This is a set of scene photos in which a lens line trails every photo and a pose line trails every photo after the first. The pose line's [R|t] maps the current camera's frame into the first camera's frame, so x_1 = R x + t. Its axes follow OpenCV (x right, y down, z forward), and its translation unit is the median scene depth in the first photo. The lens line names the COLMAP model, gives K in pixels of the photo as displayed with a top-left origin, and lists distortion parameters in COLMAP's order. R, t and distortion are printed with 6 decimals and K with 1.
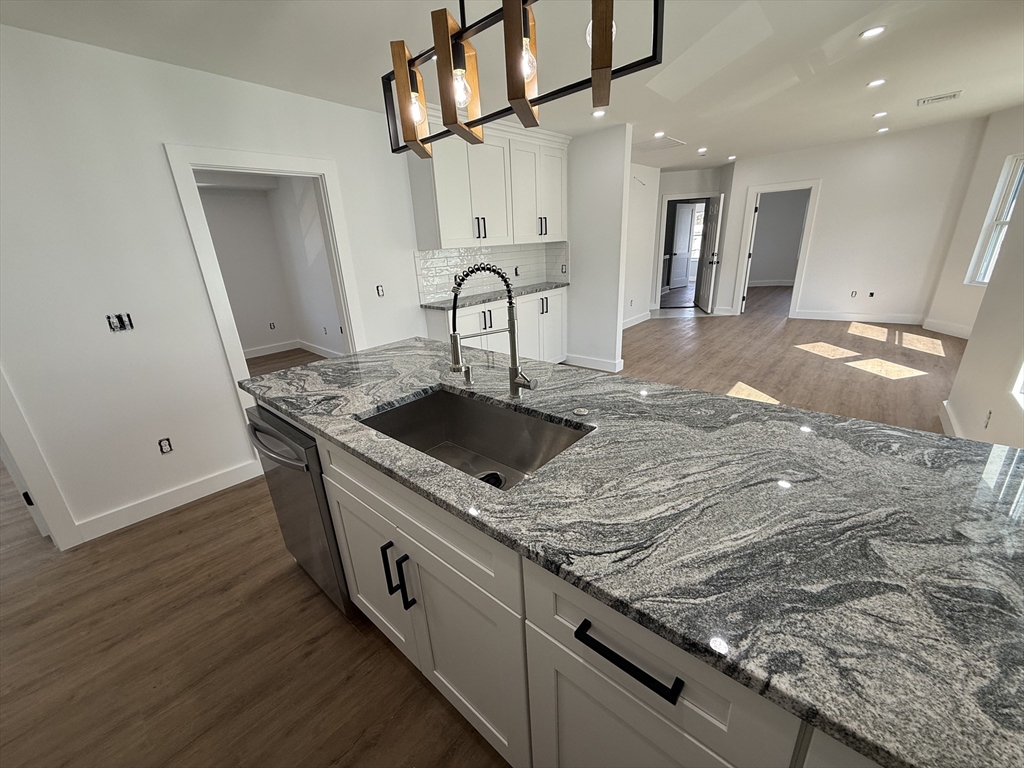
lens RADIAL K [[407.2, 0, 508.7], [0, 407.2, 384.3], [0, 0, 1]] dist [-0.000105, 0.000325]
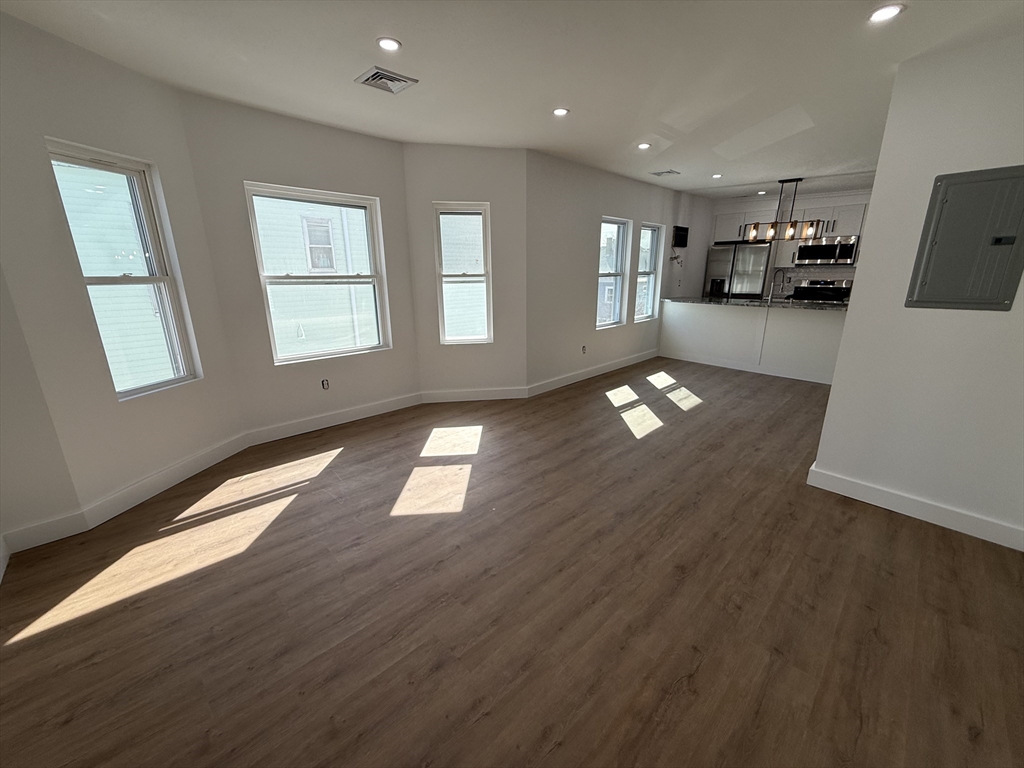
lens RADIAL K [[407.2, 0, 506.4], [0, 407.2, 383.2], [0, 0, 1]] dist [-0.000105, 0.000325]
pose [[-0.995244, 0.032581, 0.091800, 1.874638], [0.079354, 0.817750, 0.570077, -1.509832], [-0.056495, 0.574651, -0.816447, 4.069951]]
